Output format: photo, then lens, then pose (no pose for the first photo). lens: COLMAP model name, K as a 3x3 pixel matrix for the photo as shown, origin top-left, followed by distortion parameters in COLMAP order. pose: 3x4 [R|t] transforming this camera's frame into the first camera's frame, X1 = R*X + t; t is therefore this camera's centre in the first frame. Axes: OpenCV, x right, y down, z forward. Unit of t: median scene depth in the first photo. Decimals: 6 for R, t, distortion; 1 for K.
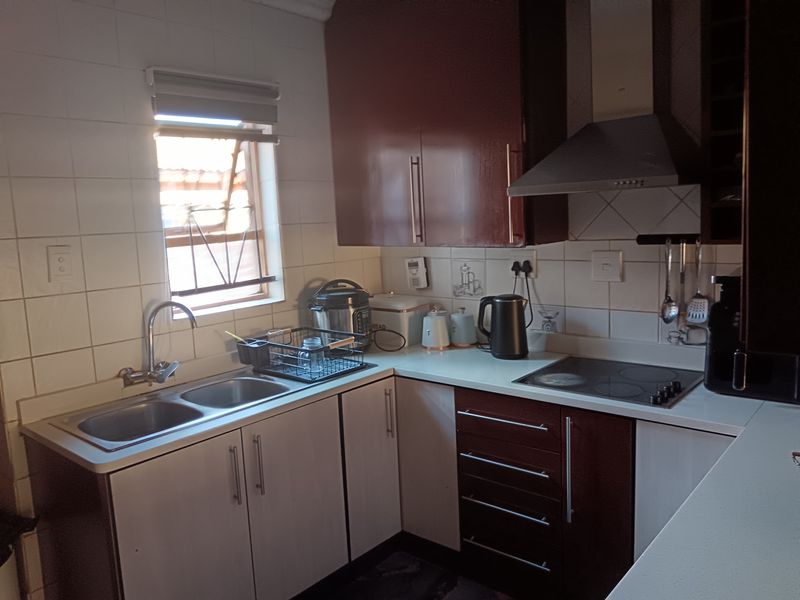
lens RADIAL K [[619.6, 0, 400.0], [0, 619.6, 300.0], [0, 0, 1]] dist [-0.003064, -0.015839]
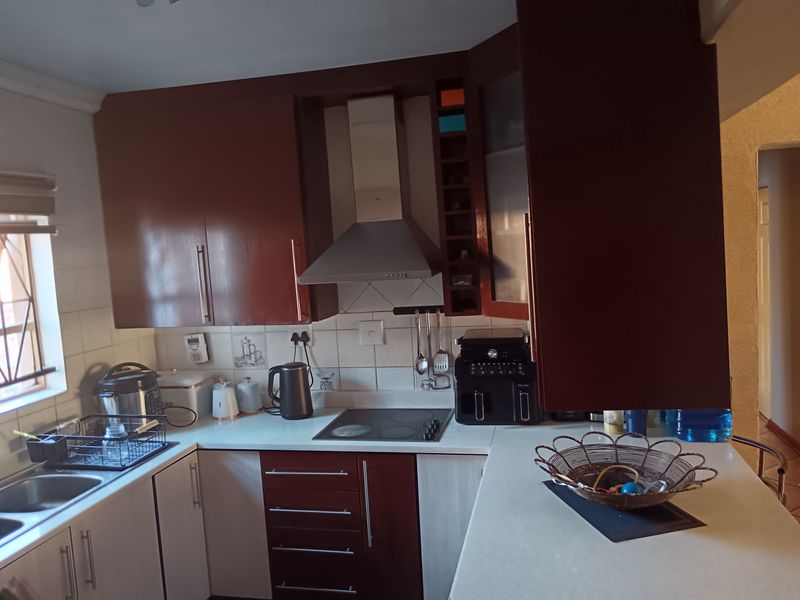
lens RADIAL K [[619.6, 0, 400.0], [0, 619.6, 300.0], [0, 0, 1]] dist [-0.003064, -0.015839]
pose [[0.889945, -0.054001, 0.452860, -0.167301], [0.087087, 0.994816, -0.052514, -0.048178], [-0.447676, 0.086173, 0.890034, -0.131807]]
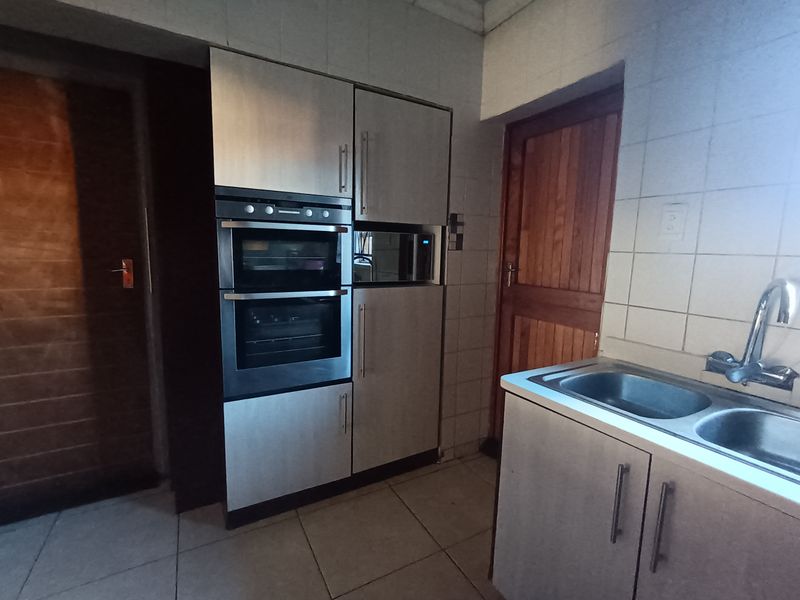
lens RADIAL K [[376.1, 0, 400.0], [0, 376.1, 300.0], [0, 0, 1]] dist [0.000119, -0.000202]
pose [[-0.339670, 0.158337, -0.927121, 0.149310], [-0.137750, 0.966724, 0.215568, -0.006304], [0.930403, 0.200933, -0.306557, 0.652713]]
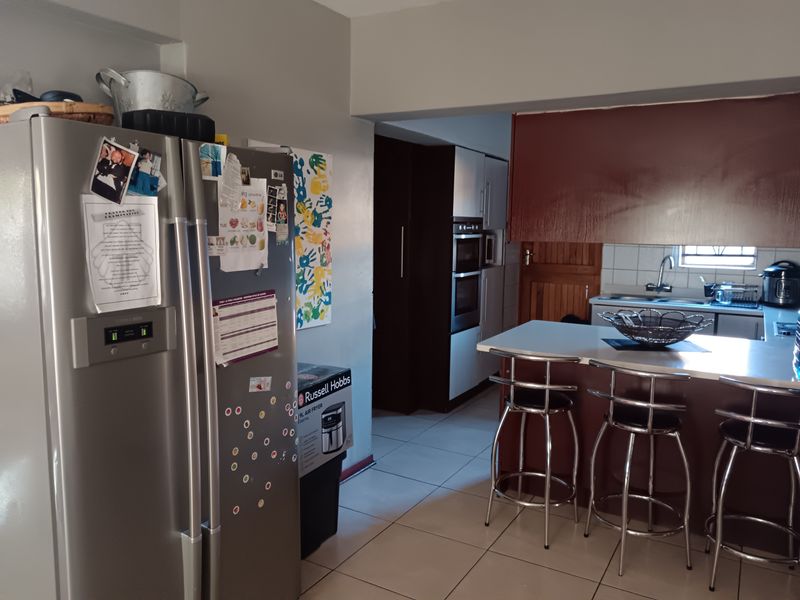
lens RADIAL K [[619.6, 0, 400.0], [0, 619.6, 300.0], [0, 0, 1]] dist [-0.003064, -0.015839]
pose [[0.161951, 0.168590, -0.972291, 1.415060], [-0.152440, 0.977745, 0.144144, -0.011802], [0.974953, 0.124872, 0.184046, -0.253385]]
